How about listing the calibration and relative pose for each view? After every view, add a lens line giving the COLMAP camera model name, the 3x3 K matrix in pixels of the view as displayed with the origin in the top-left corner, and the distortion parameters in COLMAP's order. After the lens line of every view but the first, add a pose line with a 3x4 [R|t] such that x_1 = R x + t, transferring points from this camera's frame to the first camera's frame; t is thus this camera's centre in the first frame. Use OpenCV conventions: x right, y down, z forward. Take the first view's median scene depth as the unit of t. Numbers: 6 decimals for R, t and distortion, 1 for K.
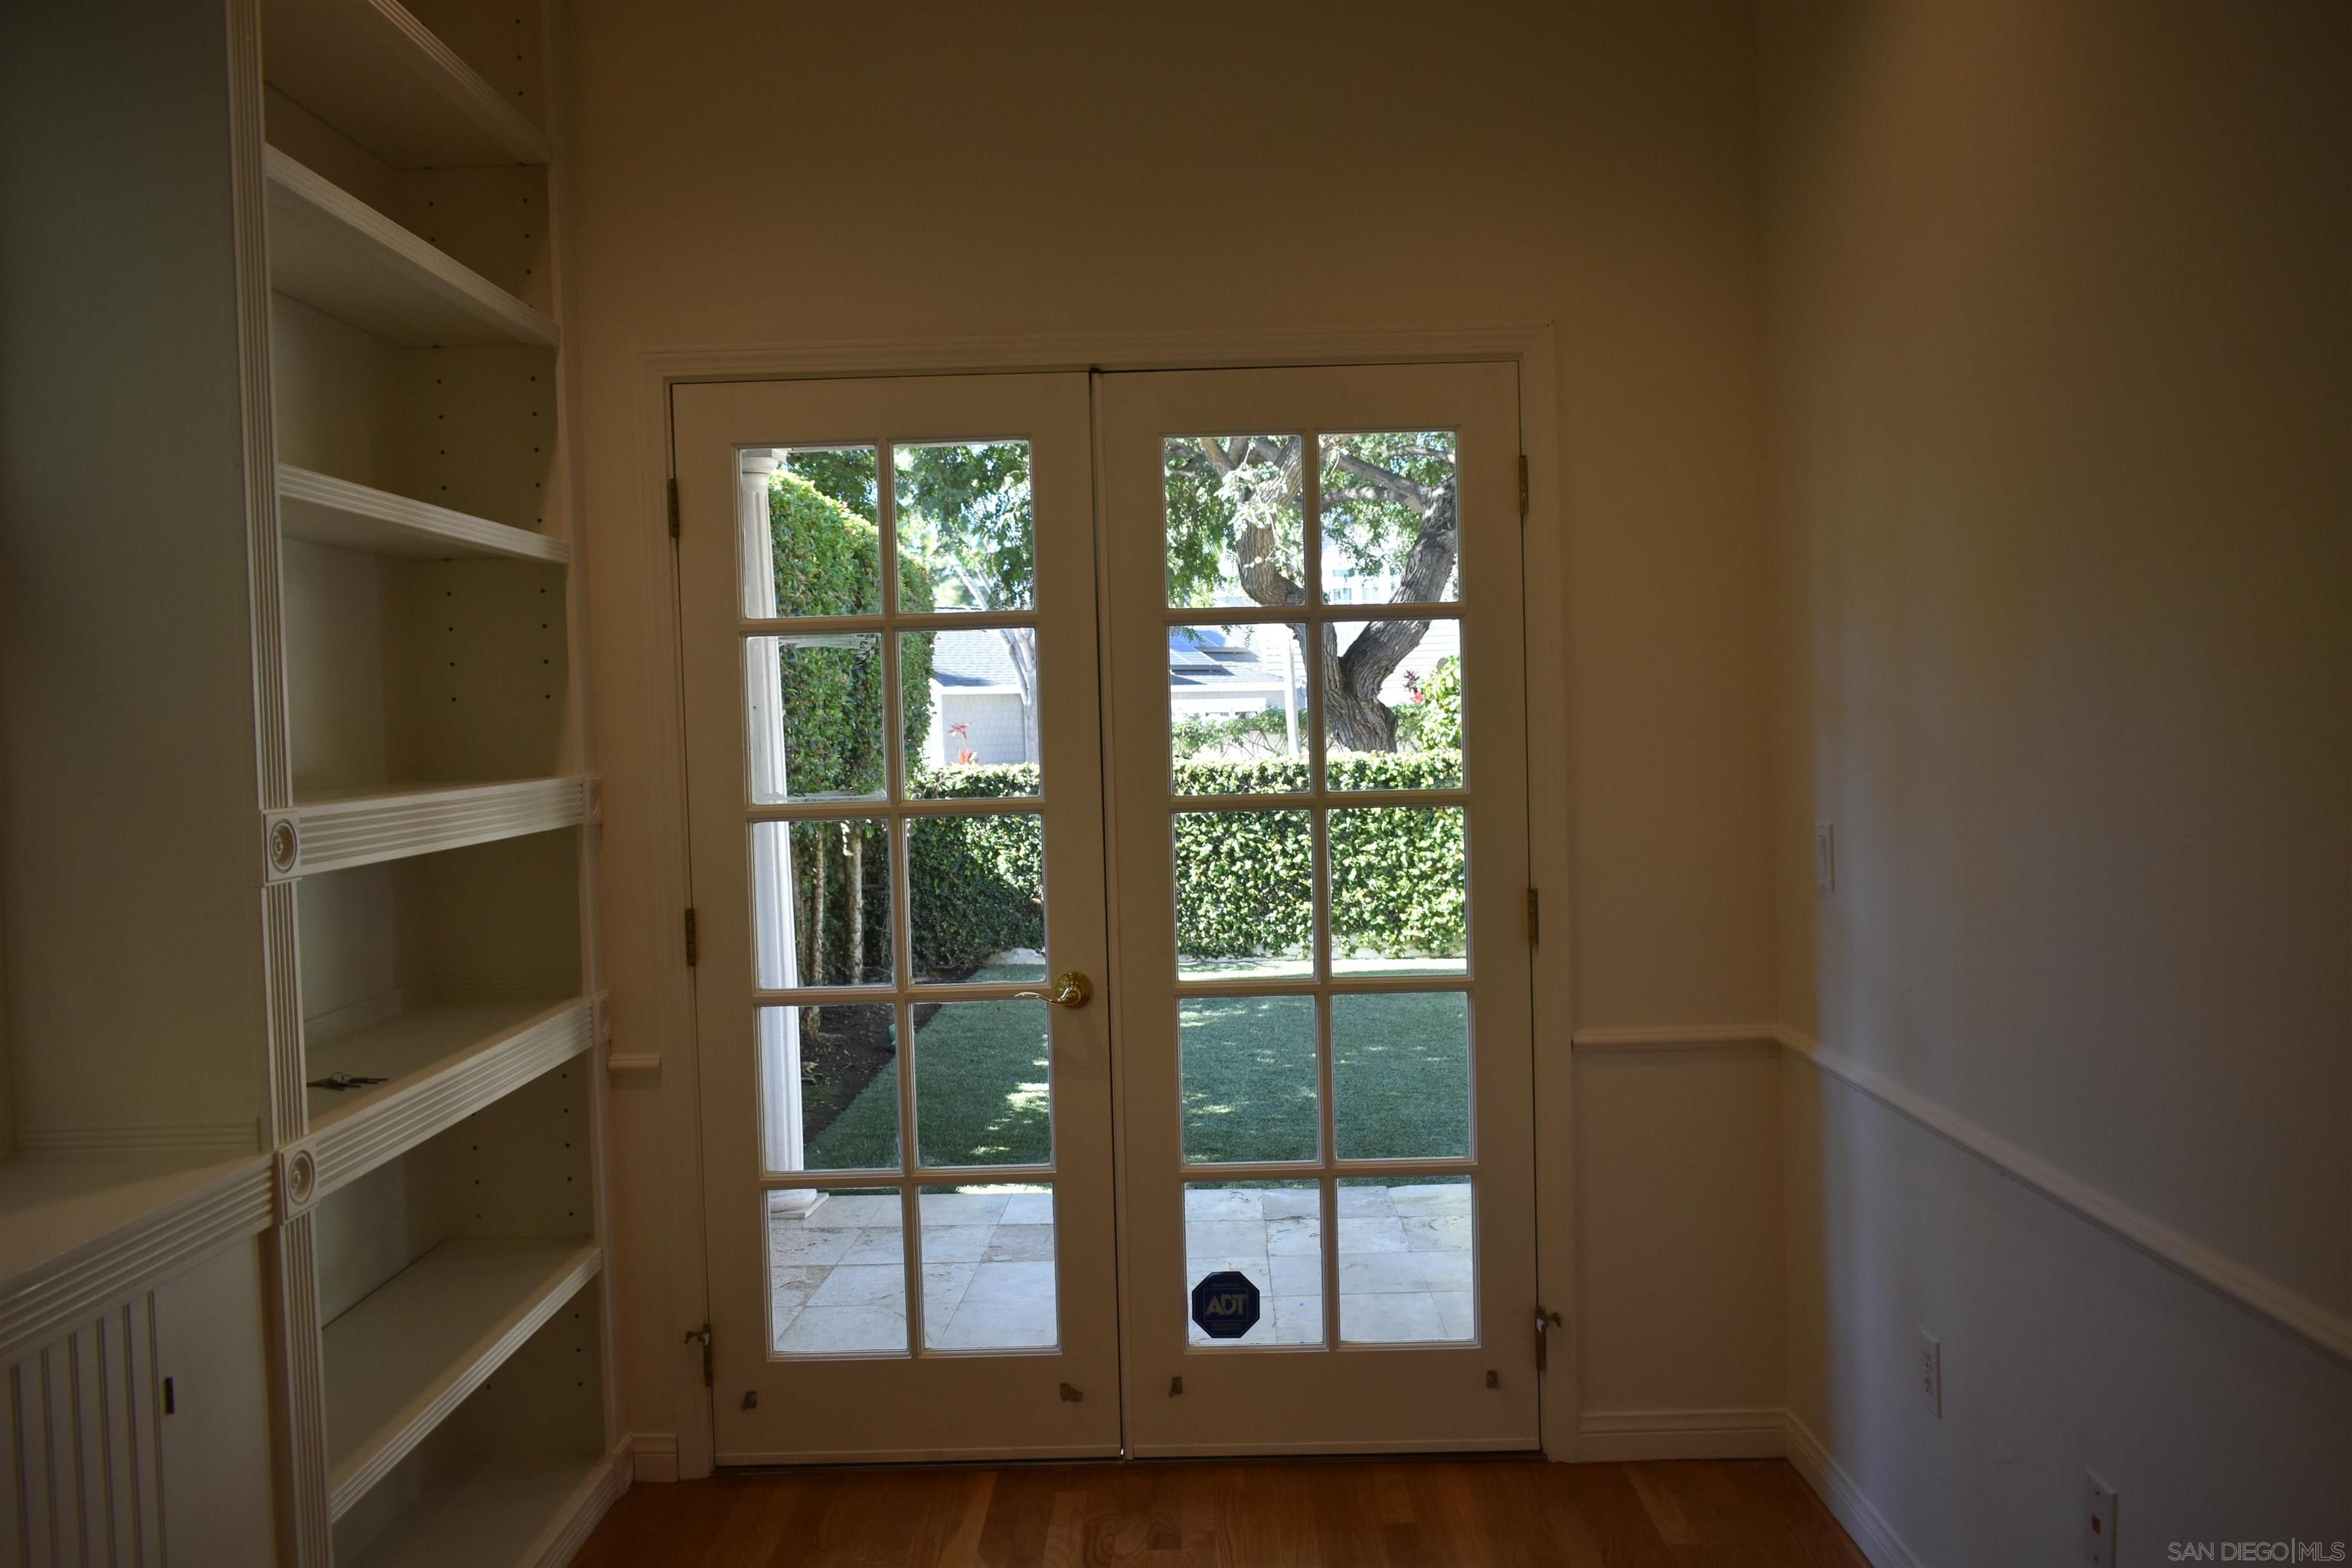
lens RADIAL K [[1808.7, 0, 1174.9], [0, 1808.7, 782.5], [0, 0, 1]] dist [-0.014179, 0.006899]
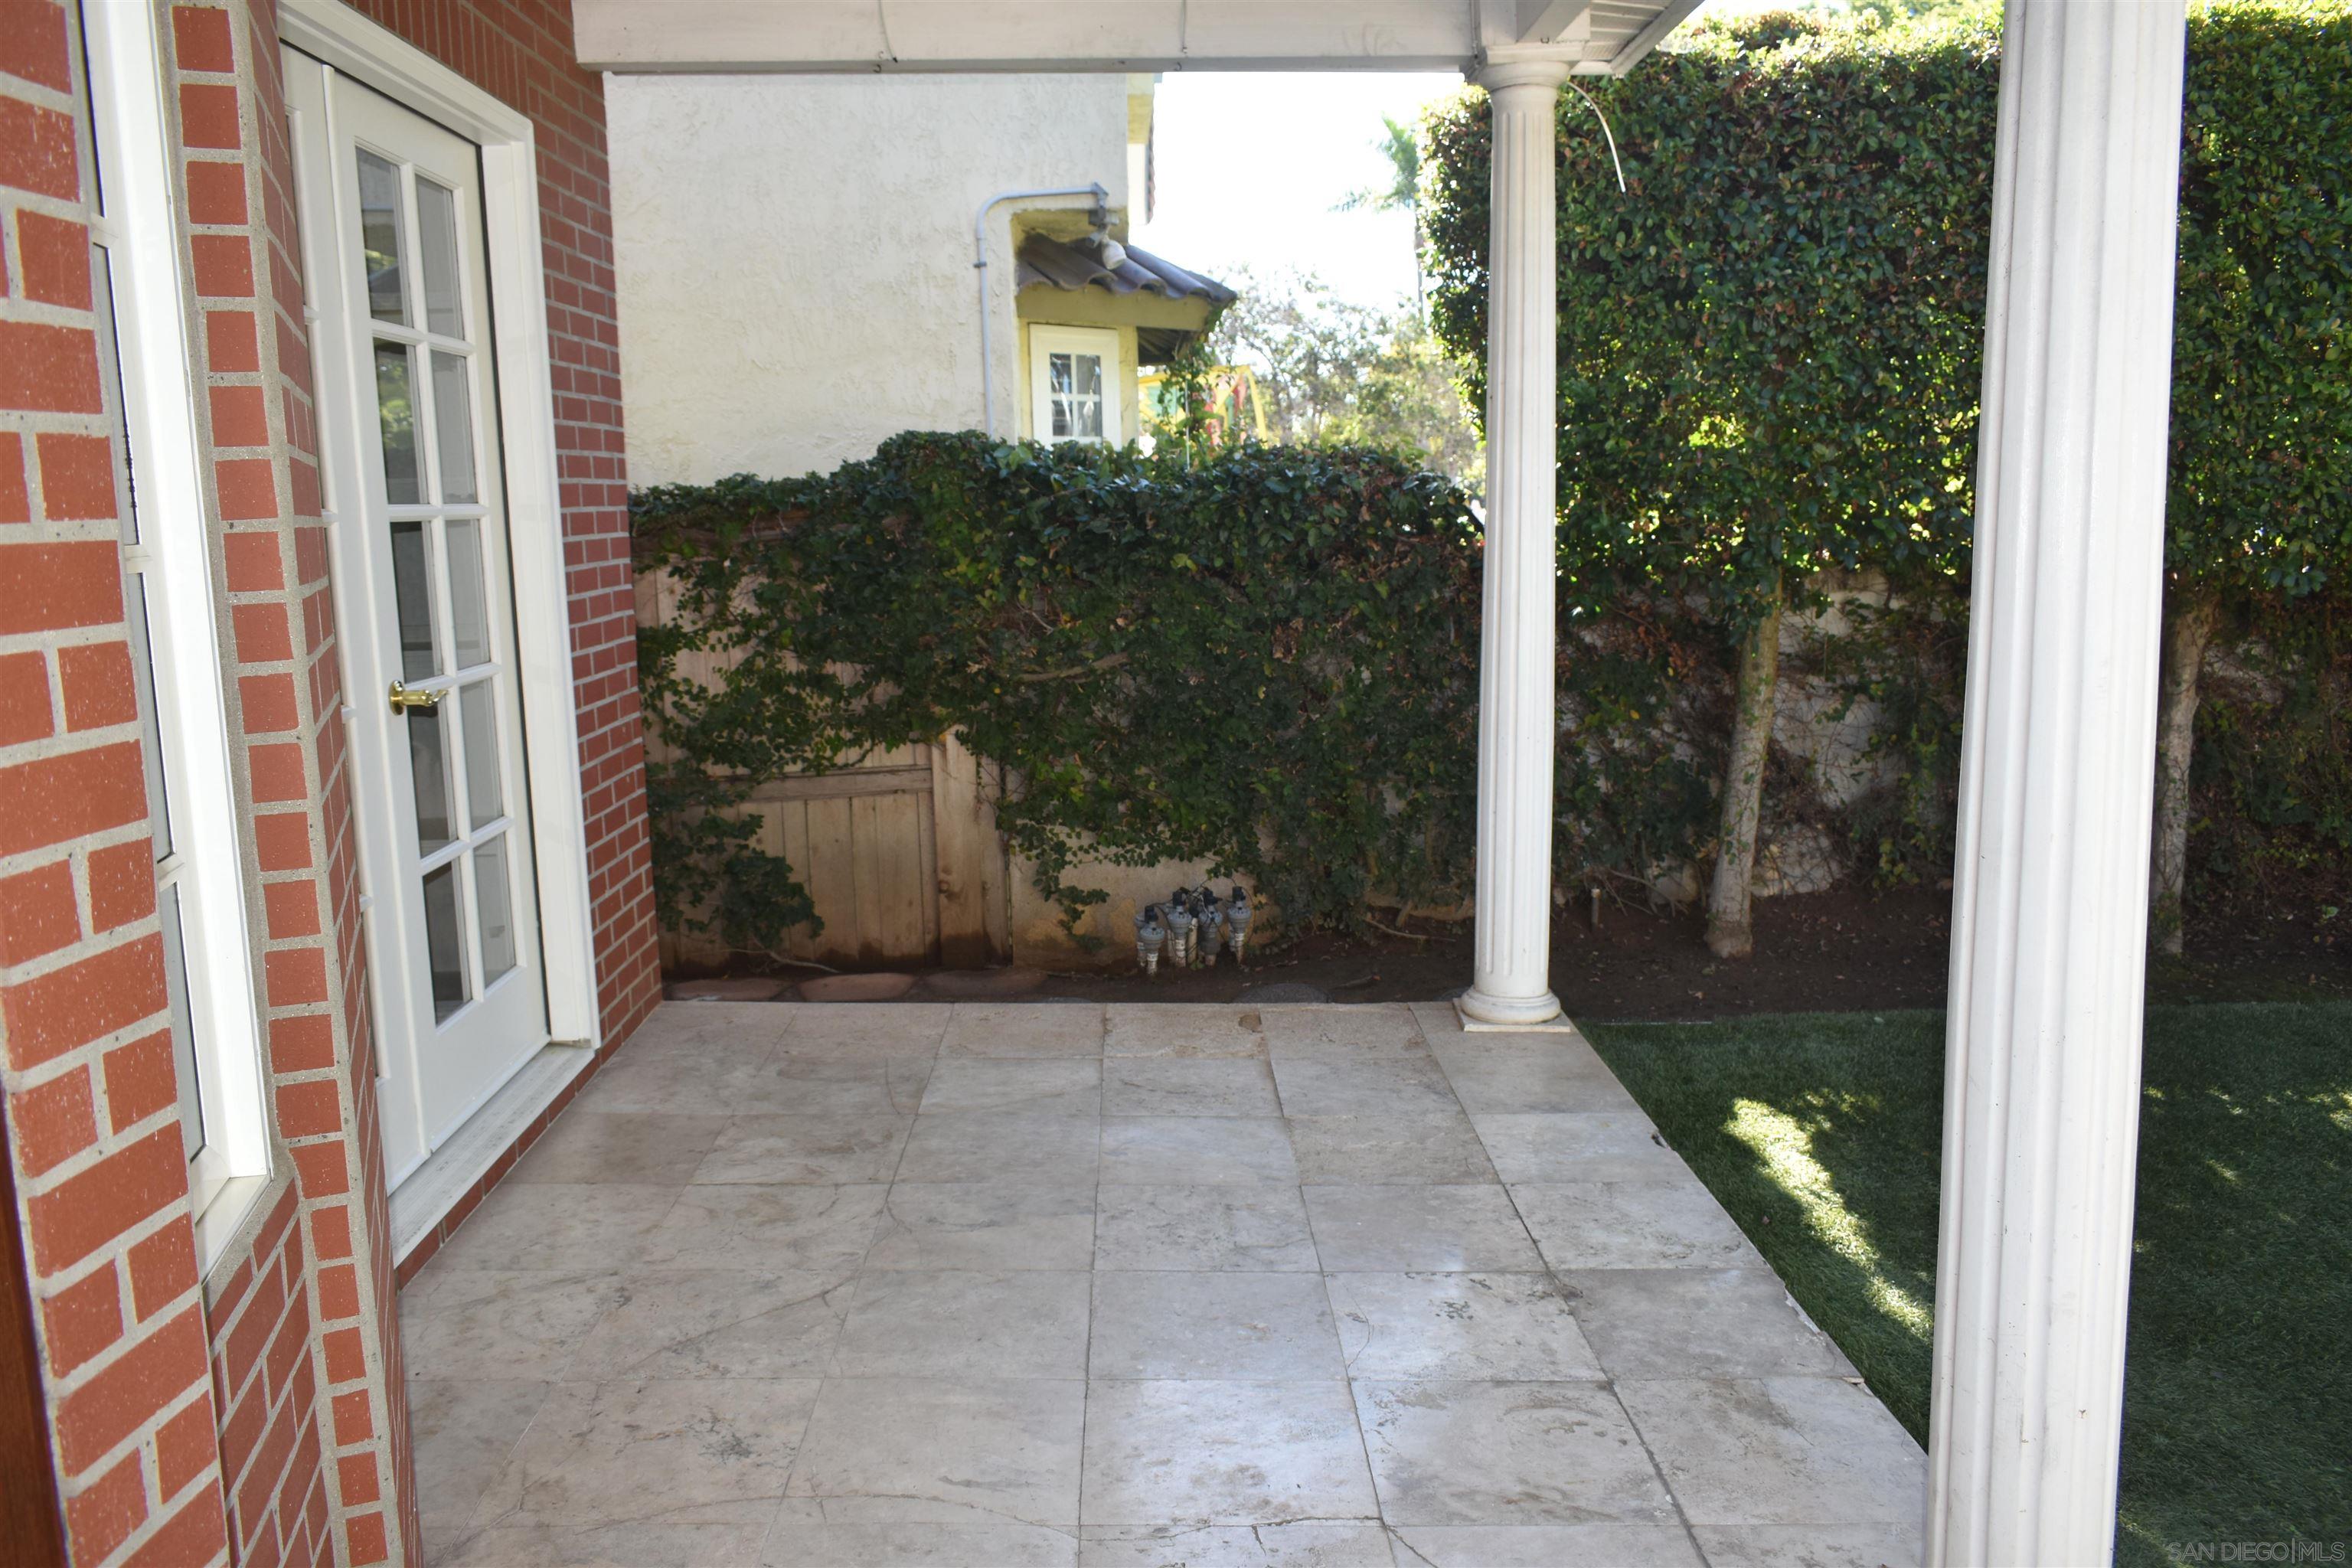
lens RADIAL K [[1808.7, 0, 1175.3], [0, 1808.7, 789.3], [0, 0, 1]] dist [-0.014179, 0.006899]
pose [[0.038952, 0.187157, -0.981557, 0.271186], [-0.013470, 0.982312, 0.186767, -0.009100], [0.999150, 0.005947, 0.040784, 0.390259]]
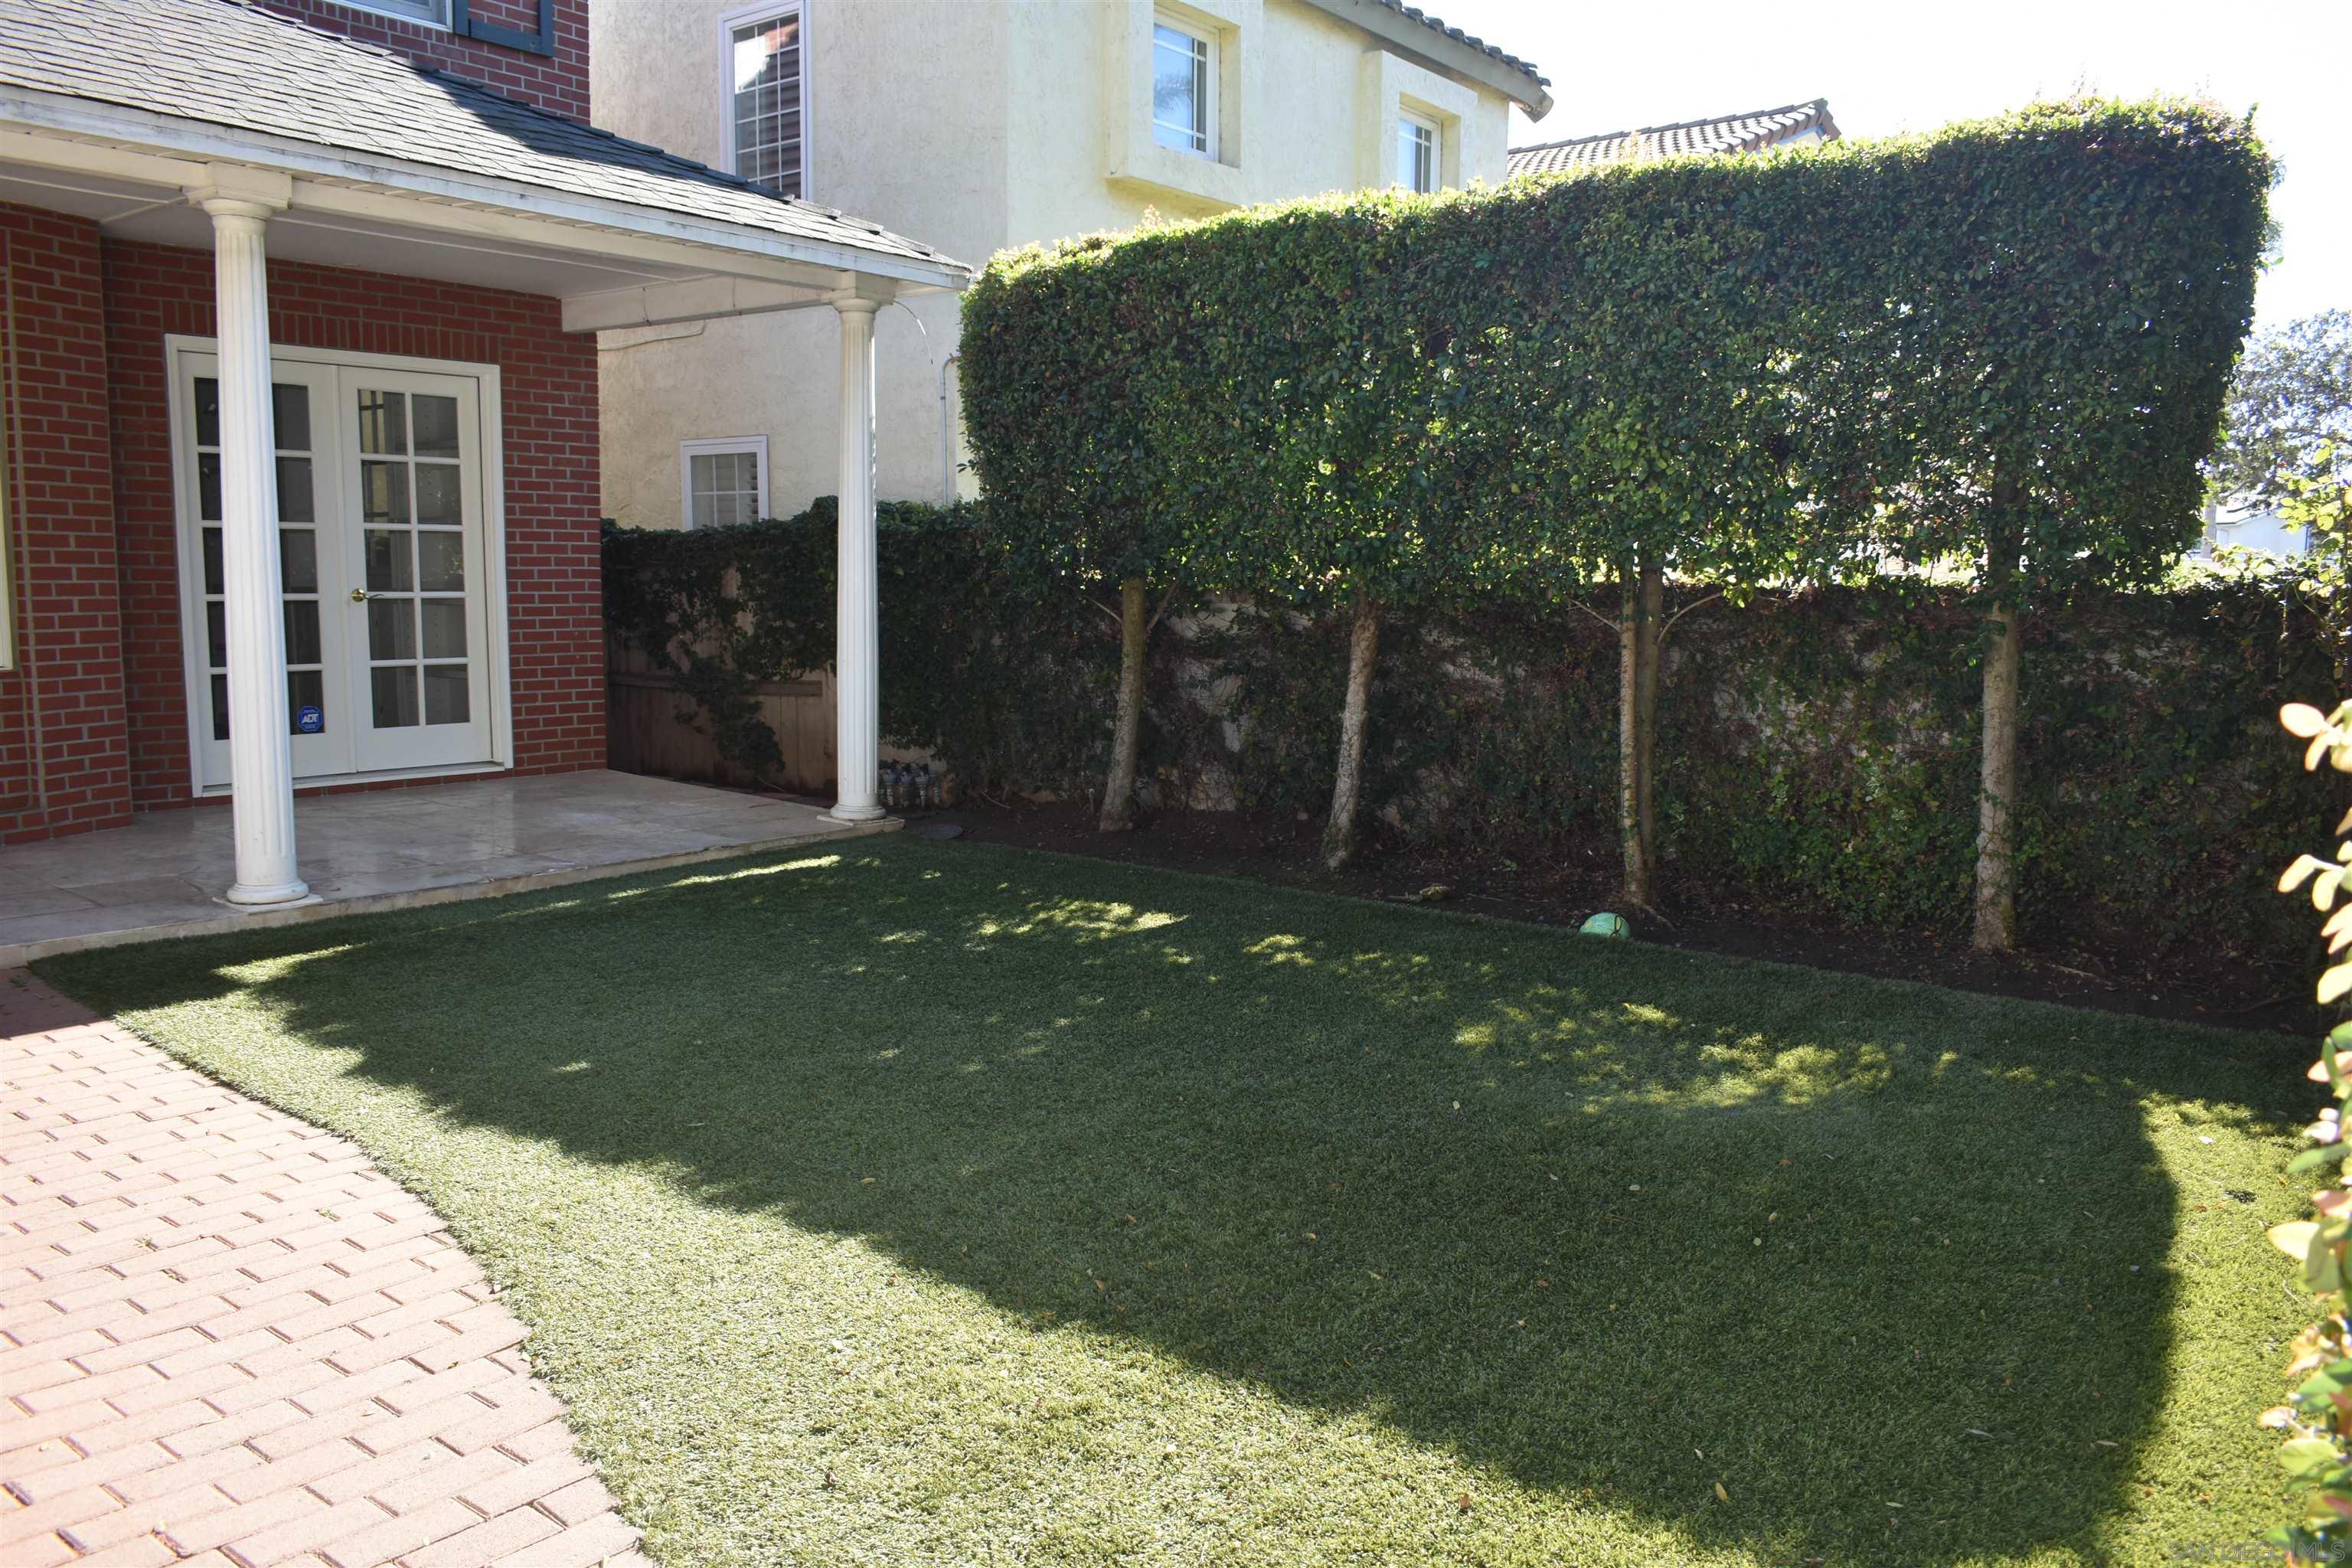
lens RADIAL K [[1808.7, 0, 1178.1], [0, 1808.7, 779.5], [0, 0, 1]] dist [-0.014179, 0.006899]
pose [[-0.620270, 0.108207, -0.776889, 0.369379], [-0.017649, 0.988263, 0.151739, -0.012209], [0.784190, 0.107831, -0.611080, 1.041858]]
